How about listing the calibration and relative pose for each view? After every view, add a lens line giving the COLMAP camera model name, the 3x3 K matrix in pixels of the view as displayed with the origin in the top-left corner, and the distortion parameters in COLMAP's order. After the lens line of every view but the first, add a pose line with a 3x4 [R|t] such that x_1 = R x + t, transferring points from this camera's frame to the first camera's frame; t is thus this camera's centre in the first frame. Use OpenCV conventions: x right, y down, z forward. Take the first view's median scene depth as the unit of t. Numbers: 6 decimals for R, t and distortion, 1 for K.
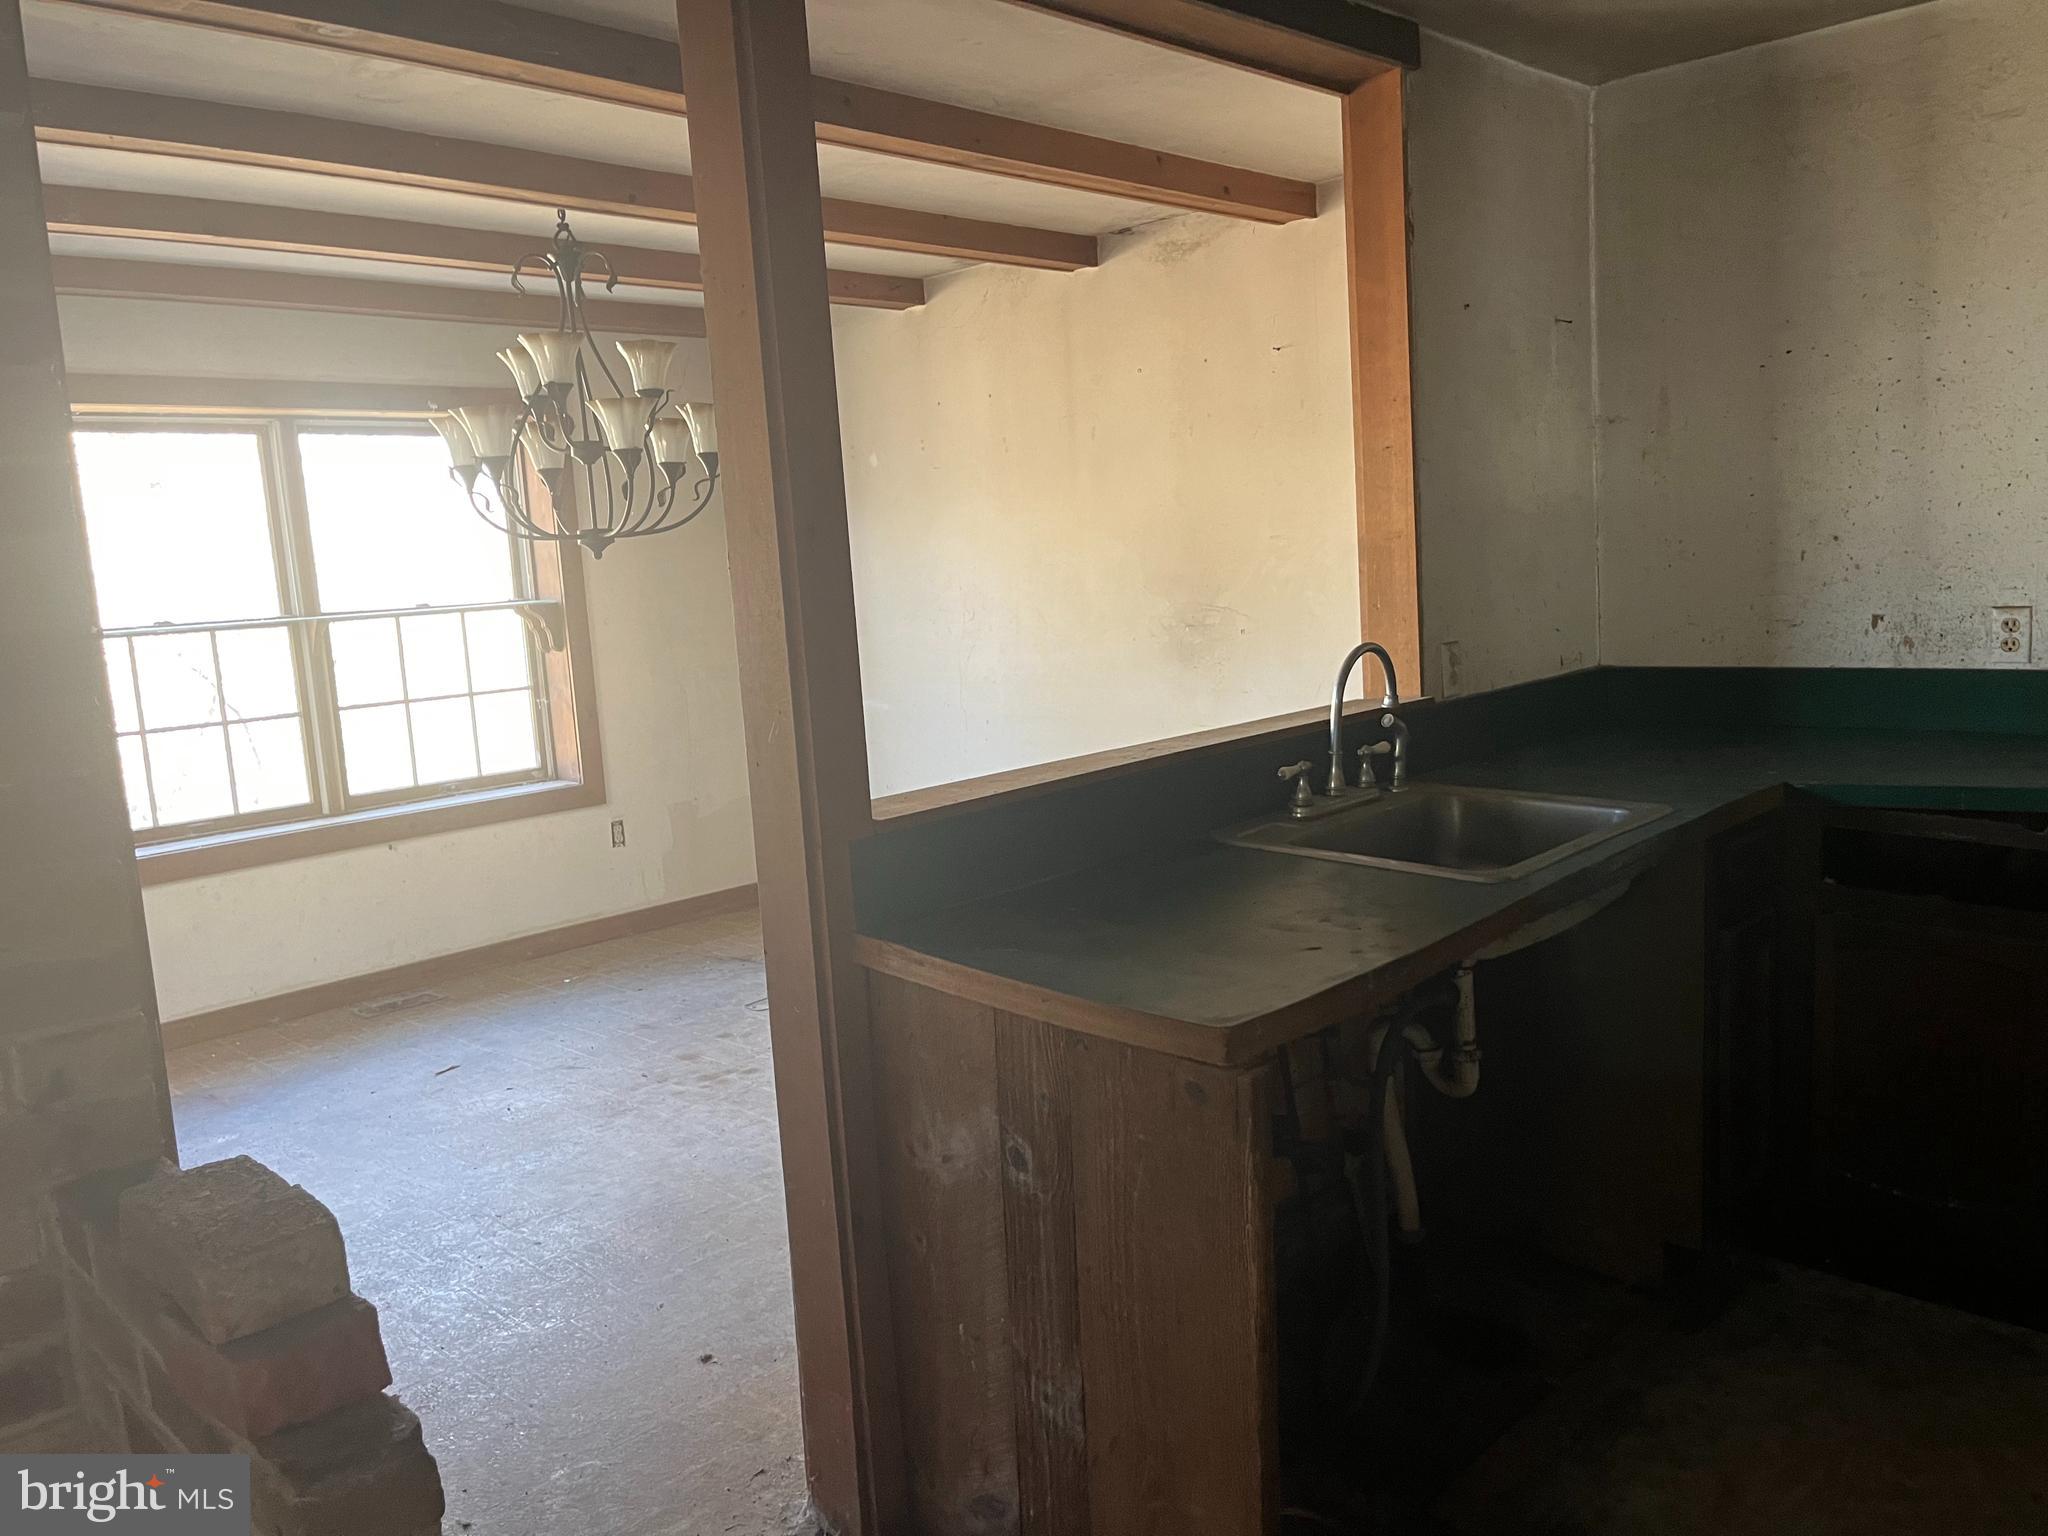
lens RADIAL K [[1562.2, 0, 1023.6], [0, 1562.2, 750.9], [0, 0, 1]] dist [0.081844, -0.128734]
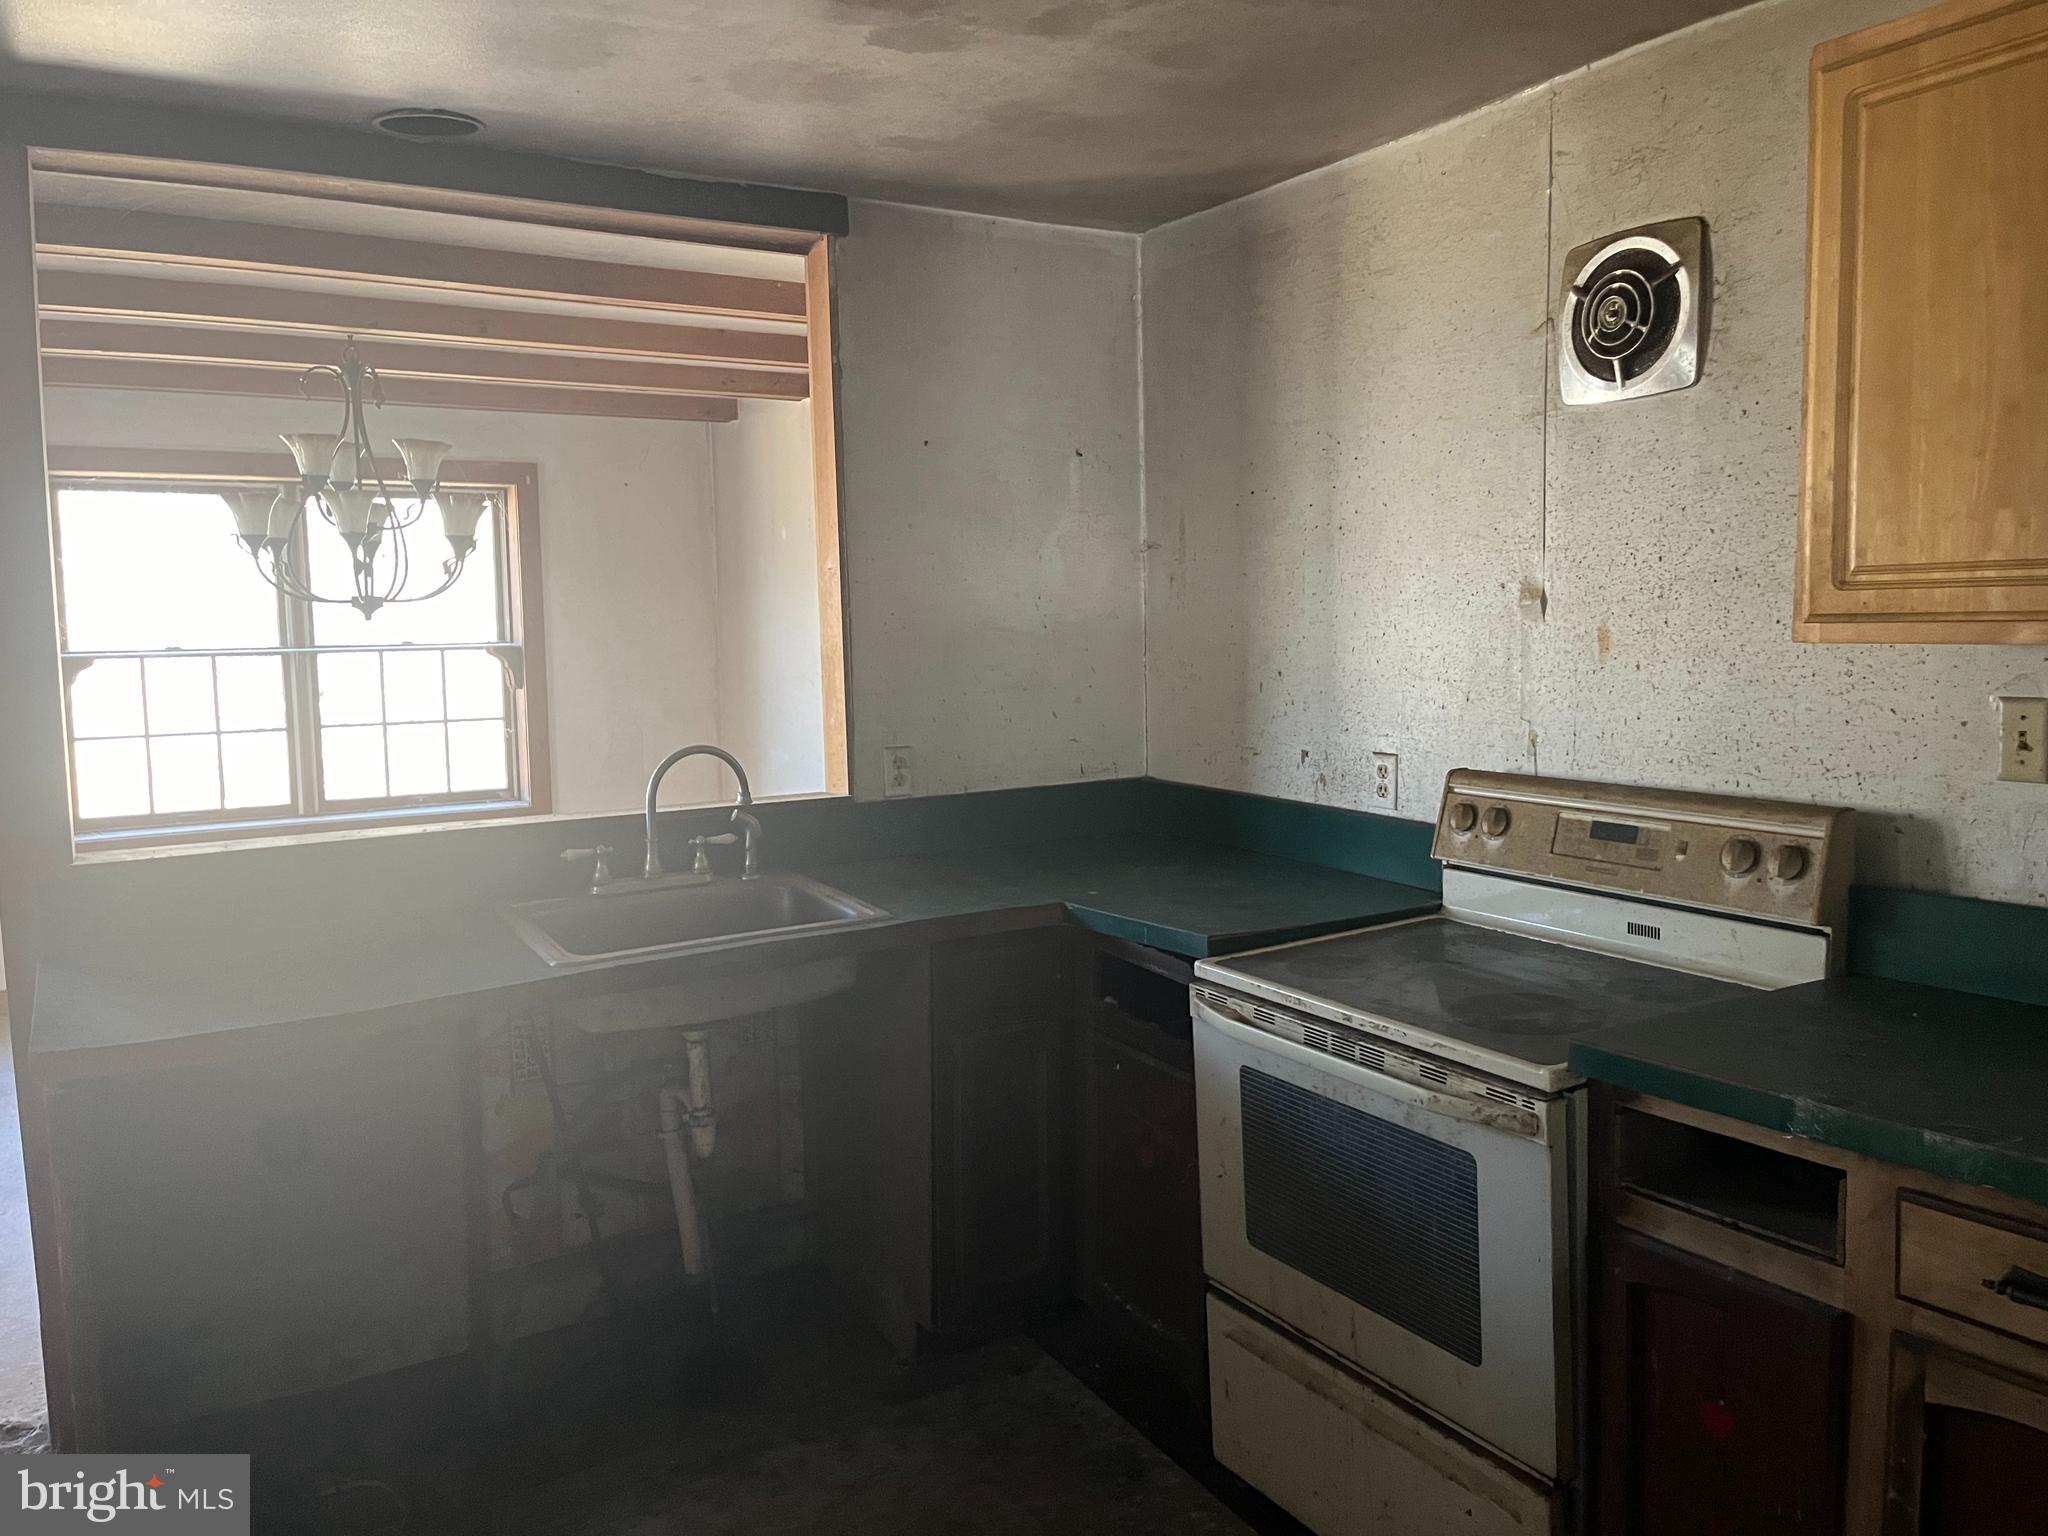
lens RADIAL K [[1547.5, 0, 1024.0], [0, 1547.5, 768.0], [0, 0, 1]] dist [-0.000693, 0.102500]
pose [[0.970161, 0.075306, -0.230469, 0.543858], [-0.078040, 0.996946, -0.002754, -0.052616], [0.229558, 0.020658, 0.973076, -0.021910]]
